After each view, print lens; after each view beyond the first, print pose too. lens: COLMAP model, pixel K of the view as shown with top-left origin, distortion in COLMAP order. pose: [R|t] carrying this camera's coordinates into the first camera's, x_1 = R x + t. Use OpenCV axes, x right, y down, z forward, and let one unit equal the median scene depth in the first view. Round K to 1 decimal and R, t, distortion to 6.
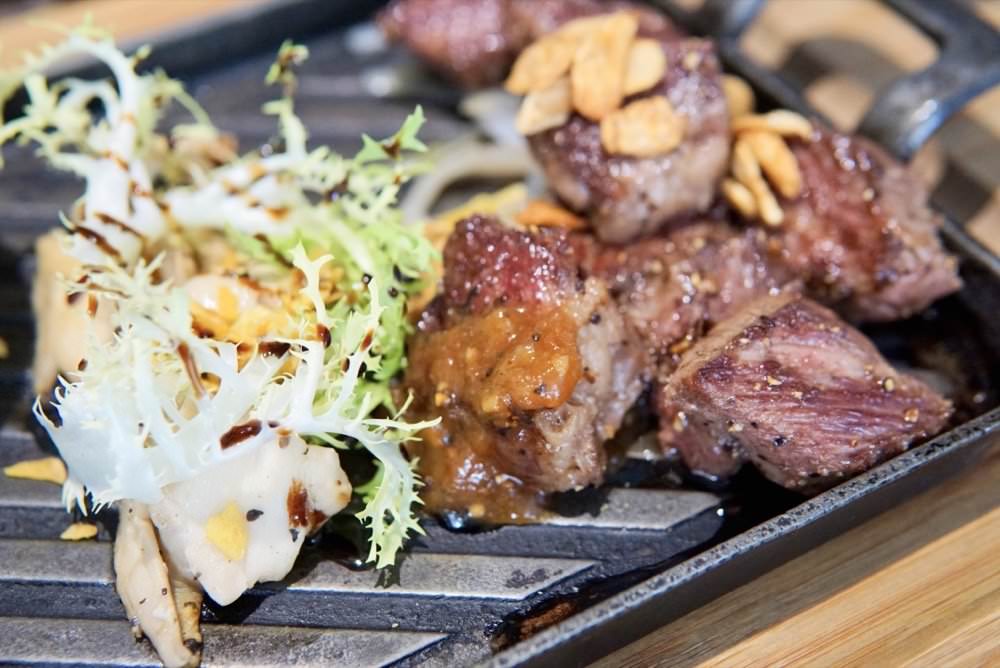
lens RADIAL K [[1554.1, 0, 500.0], [0, 1554.1, 334.0], [0, 0, 1]] dist [0.126560, 0.019575]
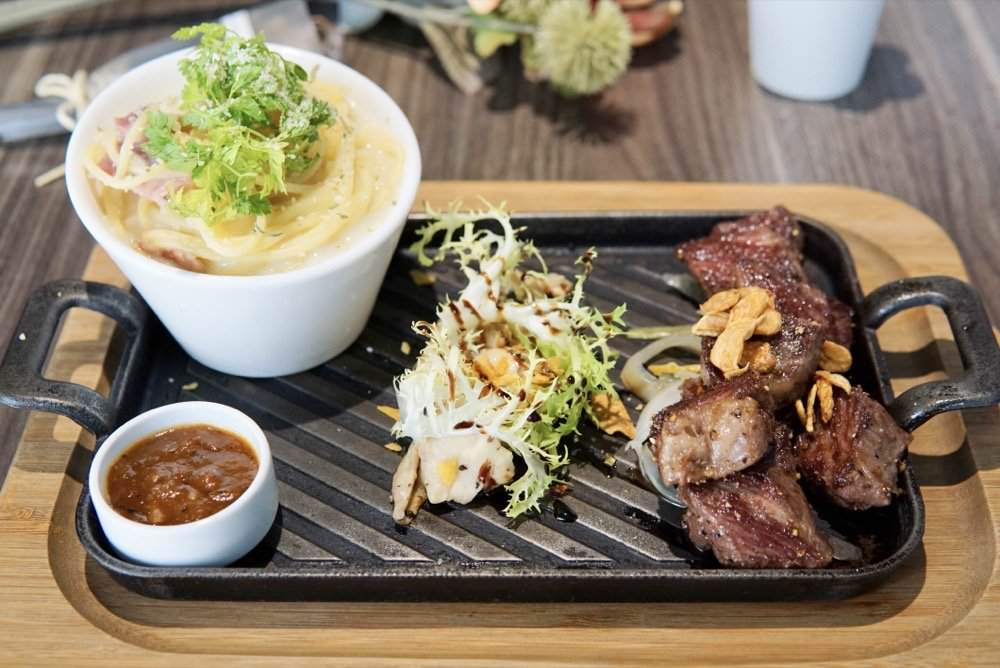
lens RADIAL K [[1554.1, 0, 500.0], [0, 1554.1, 334.0], [0, 0, 1]] dist [0.126560, 0.019575]
pose [[0.862424, 0.332591, -0.381585, 0.572724], [-0.354818, 0.934847, 0.012887, -0.084570], [0.361010, 0.124279, 0.924244, -0.822226]]
